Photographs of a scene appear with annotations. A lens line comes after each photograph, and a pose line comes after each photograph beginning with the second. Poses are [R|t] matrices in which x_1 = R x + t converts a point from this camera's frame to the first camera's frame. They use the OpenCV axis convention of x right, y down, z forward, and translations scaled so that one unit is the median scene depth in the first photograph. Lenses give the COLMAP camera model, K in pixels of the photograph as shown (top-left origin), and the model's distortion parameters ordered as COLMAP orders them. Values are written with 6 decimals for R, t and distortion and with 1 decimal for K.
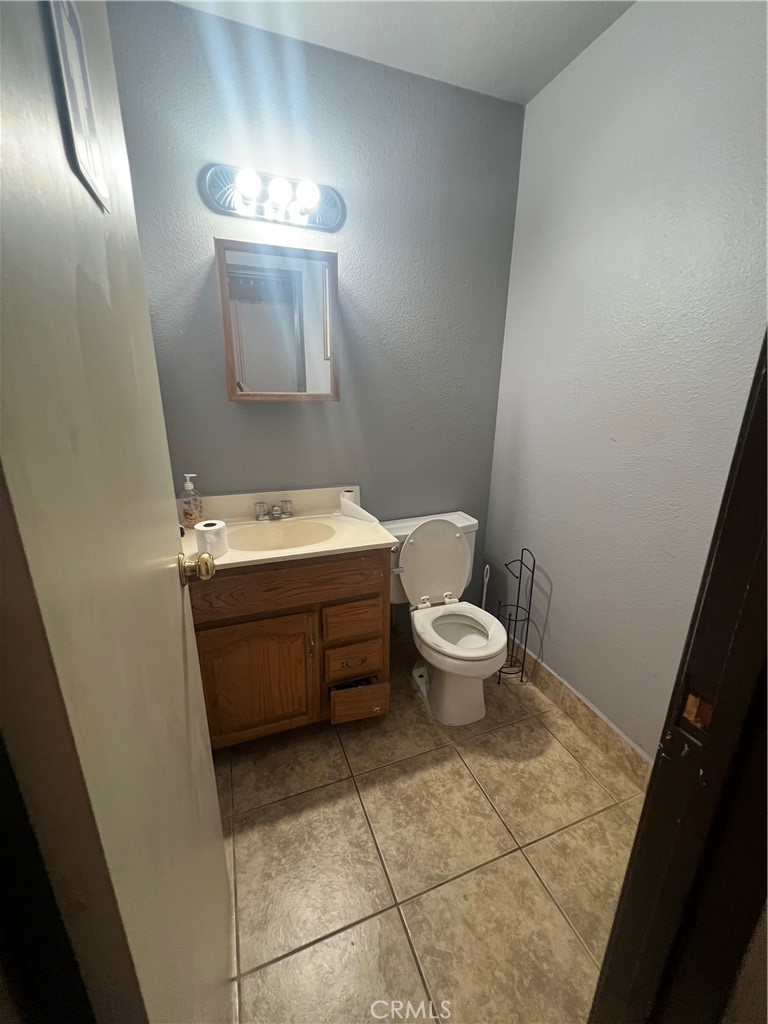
lens RADIAL K [[413.7, 0, 384.0], [0, 413.7, 512.0], [0, 0, 1]] dist [0.000027, 0.000414]
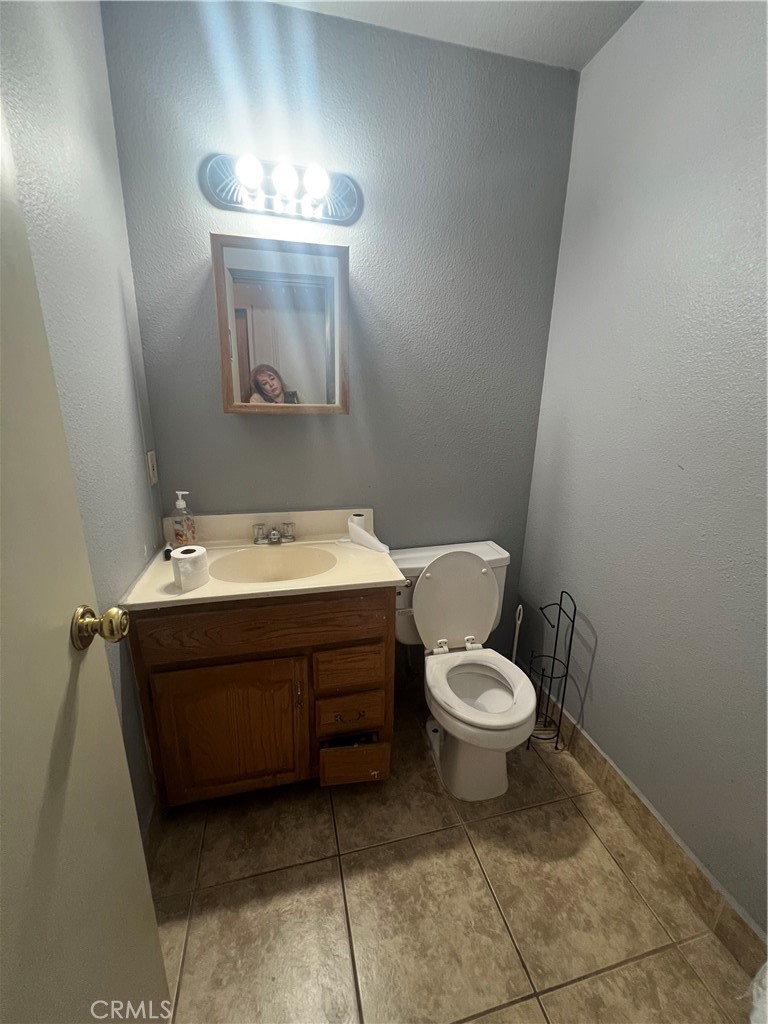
lens RADIAL K [[413.7, 0, 384.0], [0, 413.7, 512.0], [0, 0, 1]] dist [0.000027, 0.000414]
pose [[0.992218, 0.039772, -0.117990, 0.084626], [-0.042778, 0.998819, -0.023054, -0.044542], [0.116933, 0.027922, 0.992747, 0.146001]]
